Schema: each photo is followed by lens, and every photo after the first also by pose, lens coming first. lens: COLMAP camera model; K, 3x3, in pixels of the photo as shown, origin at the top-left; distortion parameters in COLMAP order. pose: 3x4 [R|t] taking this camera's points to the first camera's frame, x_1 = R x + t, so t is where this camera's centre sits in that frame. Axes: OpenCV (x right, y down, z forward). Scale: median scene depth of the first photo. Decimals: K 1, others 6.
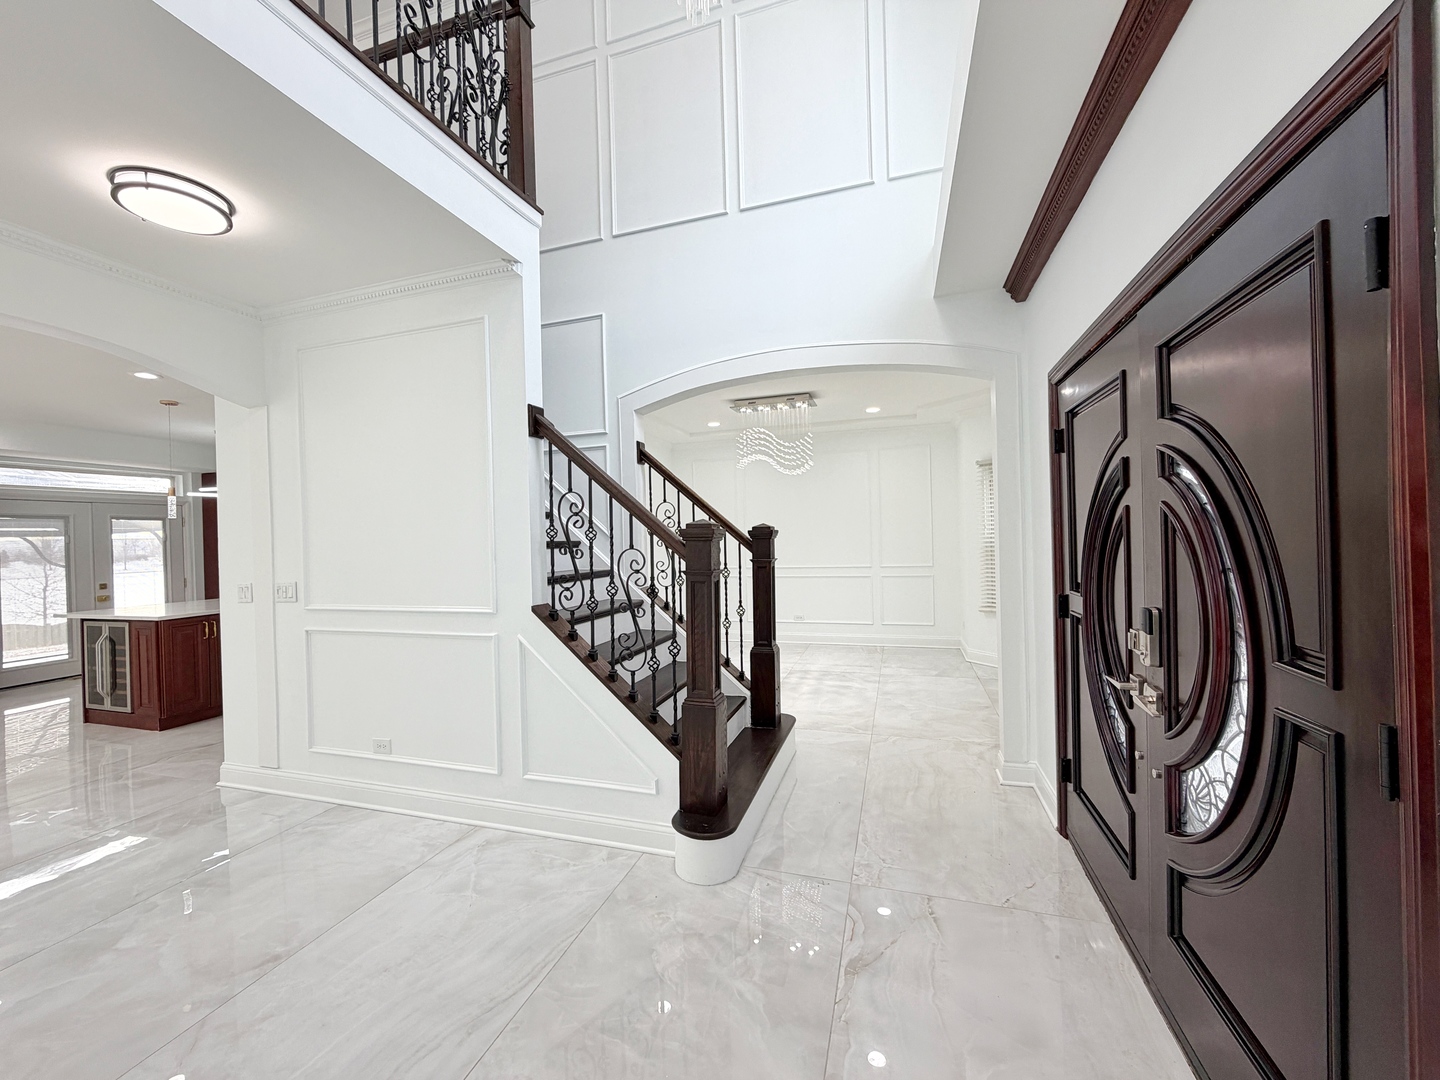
lens RADIAL K [[571.6, 0, 719.2], [0, 571.6, 539.0], [0, 0, 1]] dist [-0.002768, 0.000805]
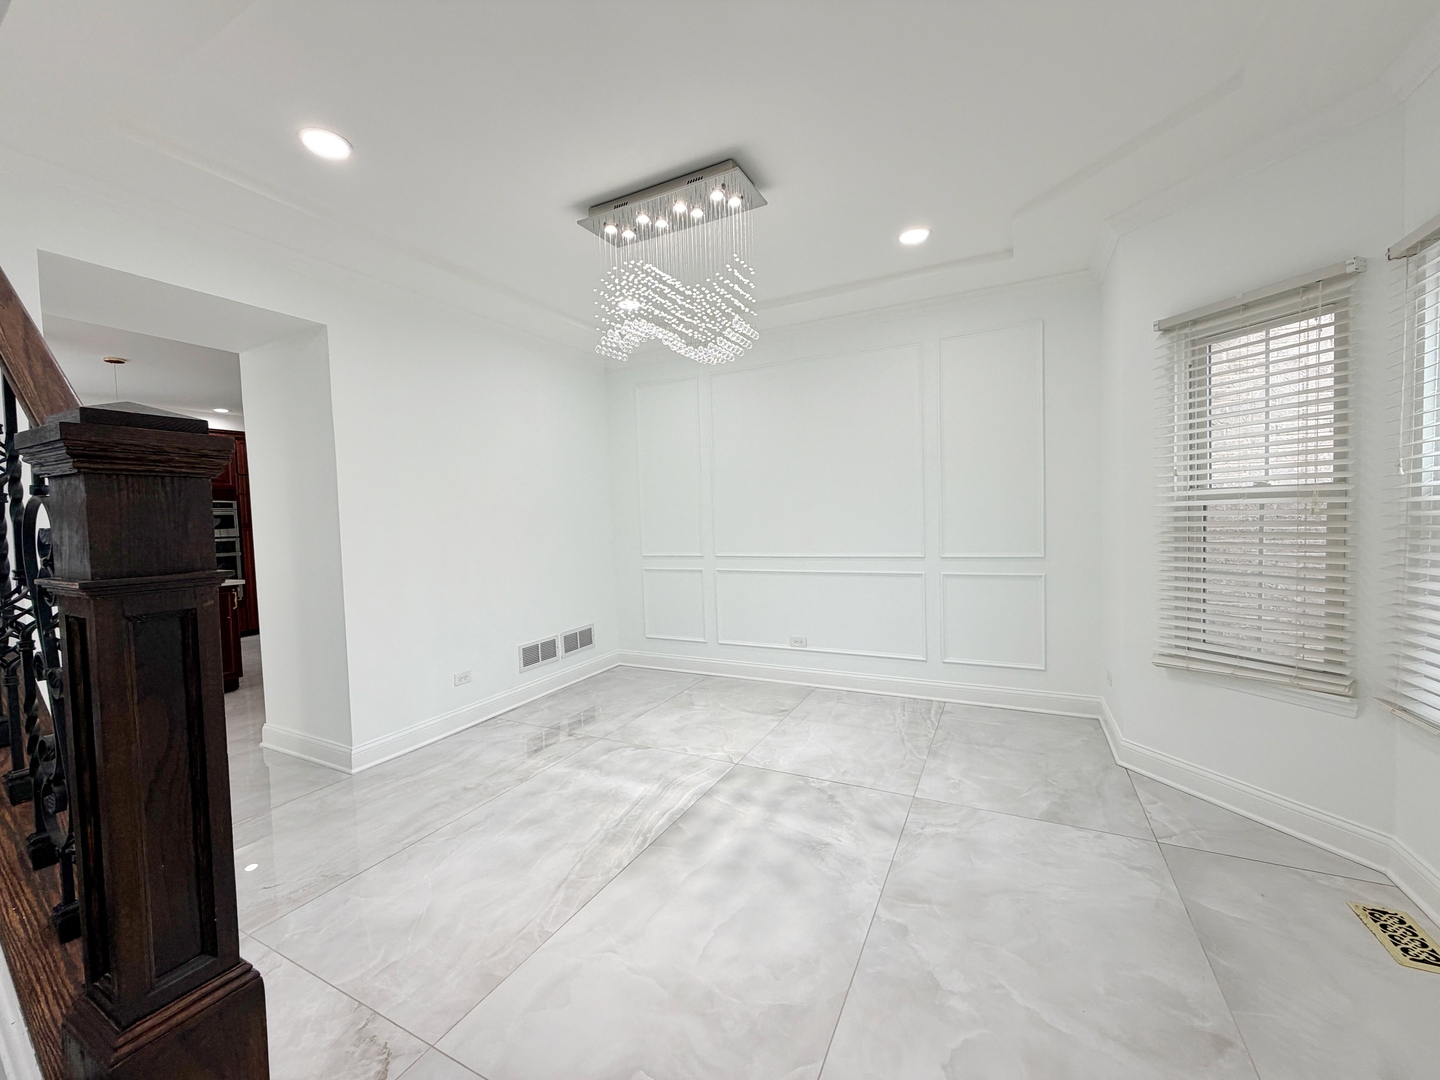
lens RADIAL K [[571.6, 0, 719.7], [0, 571.6, 539.6], [0, 0, 1]] dist [-0.002768, 0.000805]
pose [[0.985820, 0.000258, -0.167807, 0.224746], [0.007067, 0.999048, 0.043052, 0.009546], [0.167658, -0.043627, 0.984879, 0.582924]]
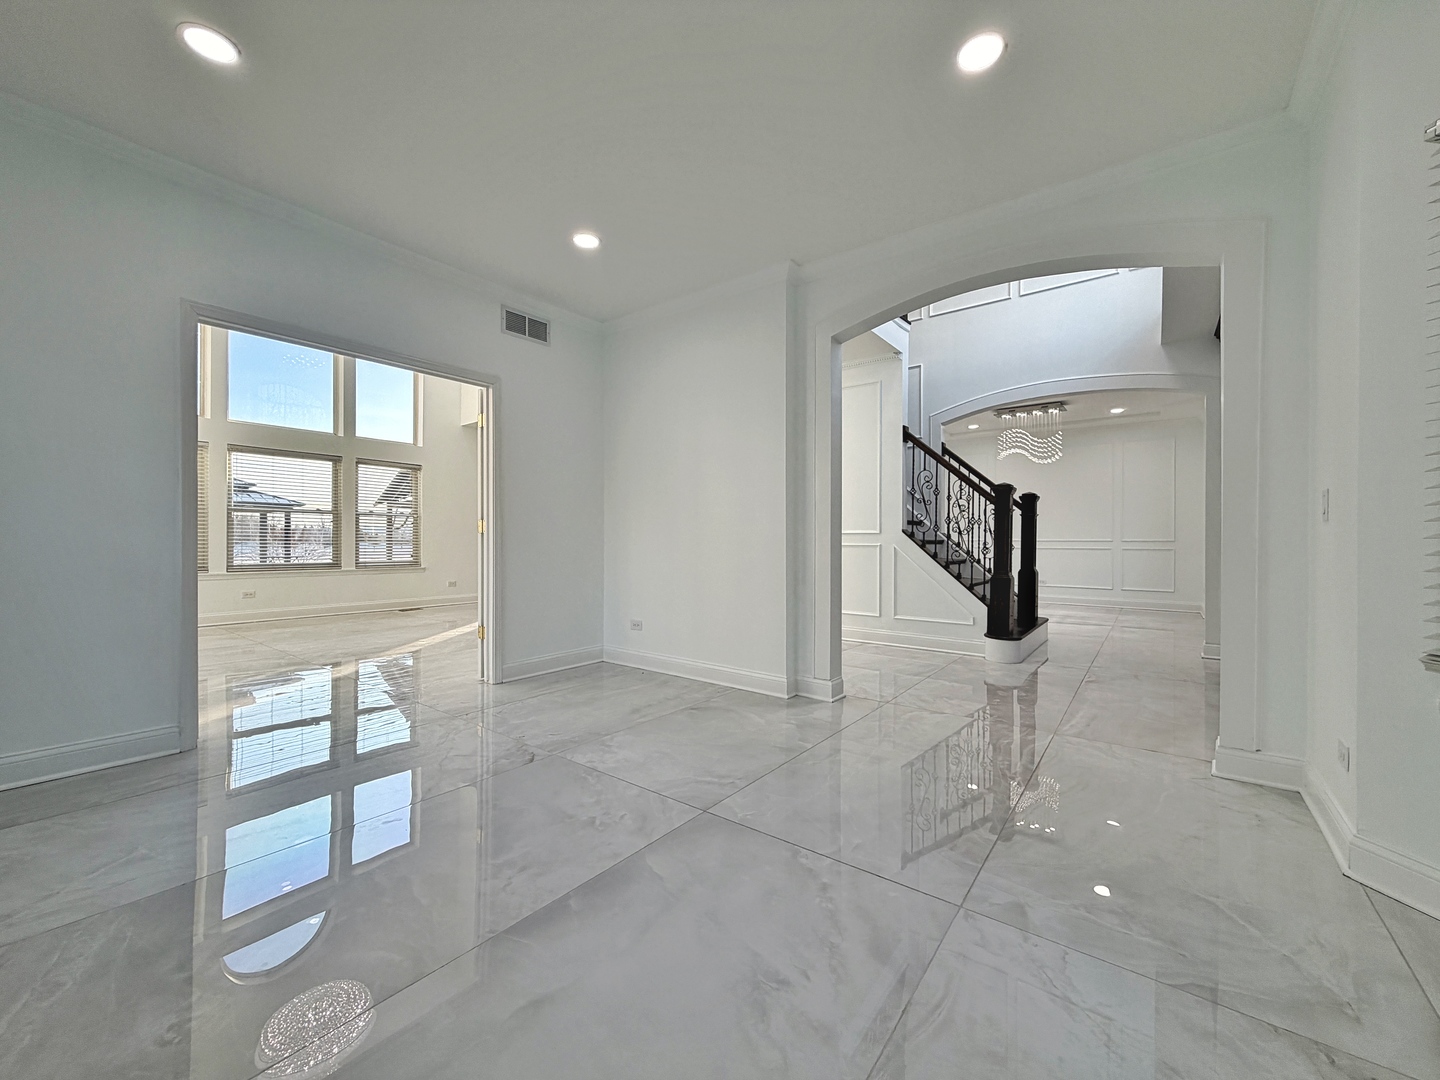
lens RADIAL K [[571.6, 0, 719.5], [0, 571.6, 541.7], [0, 0, 1]] dist [-0.002768, 0.000805]
pose [[0.938040, 0.026645, -0.345500, -0.125022], [-0.025396, 0.999644, 0.008140, 0.084284], [0.345594, 0.001139, 0.938383, -0.546815]]
